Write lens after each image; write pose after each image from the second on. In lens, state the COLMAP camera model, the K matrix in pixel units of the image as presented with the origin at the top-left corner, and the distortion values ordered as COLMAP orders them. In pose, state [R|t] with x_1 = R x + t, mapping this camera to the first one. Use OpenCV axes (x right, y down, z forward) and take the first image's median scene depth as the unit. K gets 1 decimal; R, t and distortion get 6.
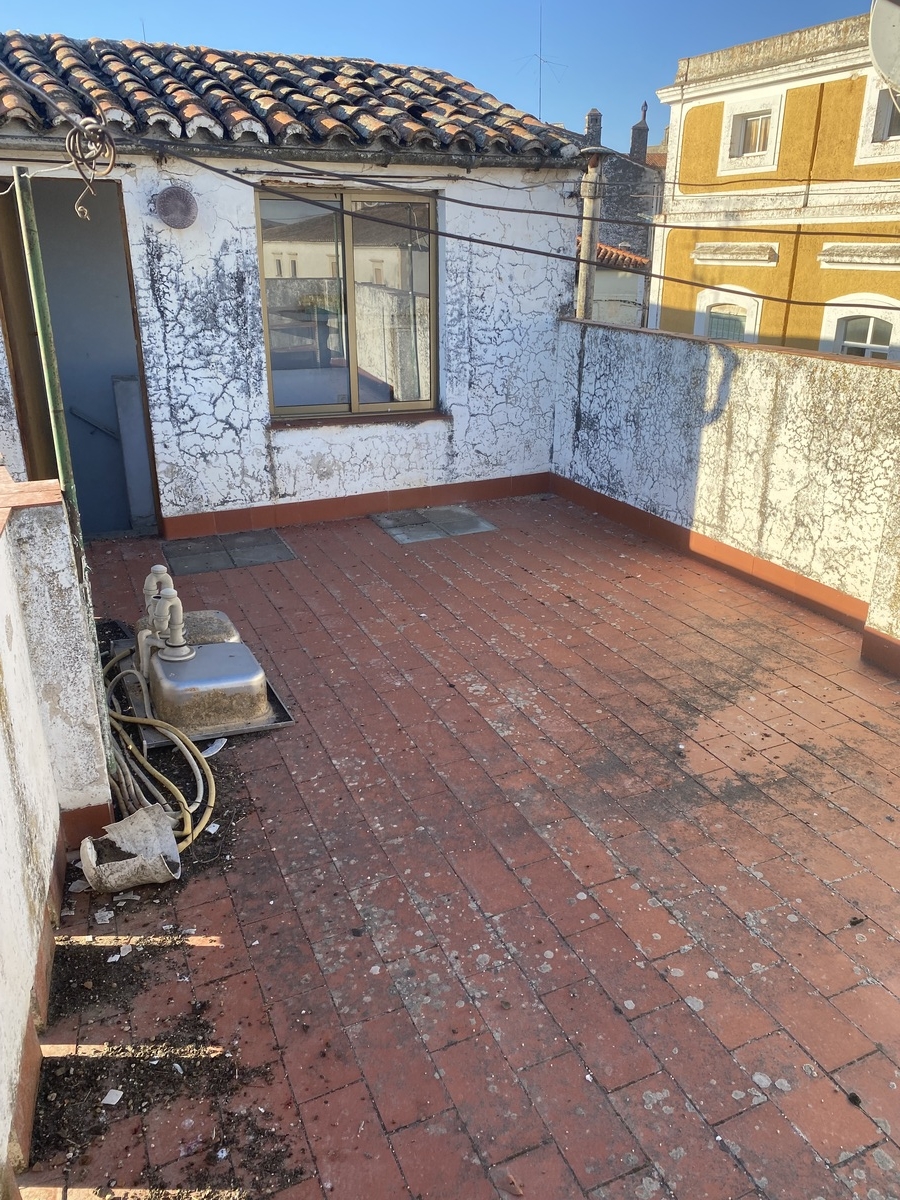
lens RADIAL K [[903.1, 0, 452.3], [0, 903.1, 601.9], [0, 0, 1]] dist [0.013428, -0.026556]
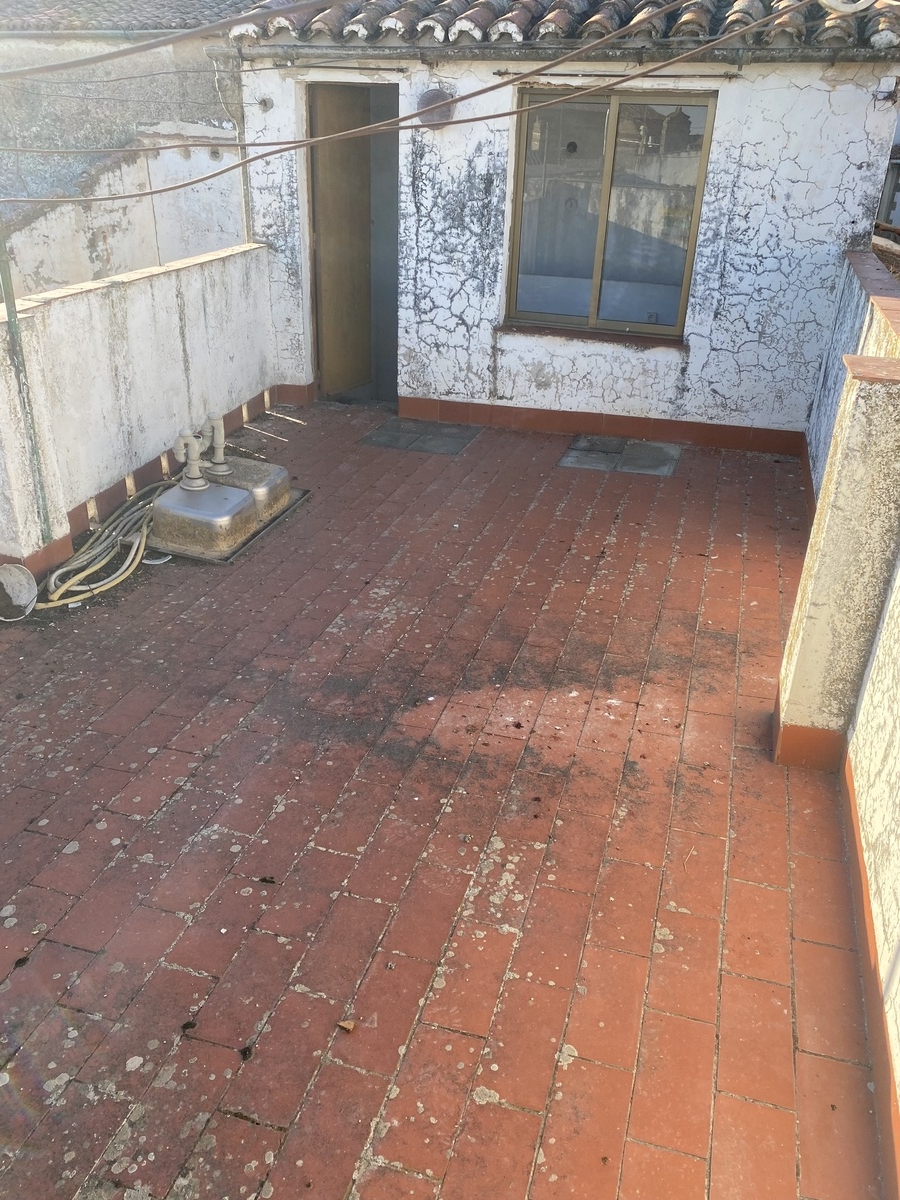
lens RADIAL K [[903.1, 0, 446.6], [0, 903.1, 591.7], [0, 0, 1]] dist [0.013428, -0.026556]
pose [[0.762845, 0.309204, -0.567856, 0.449874], [-0.260724, 0.950779, 0.167459, -0.065796], [0.591685, 0.020308, 0.805913, 0.134715]]
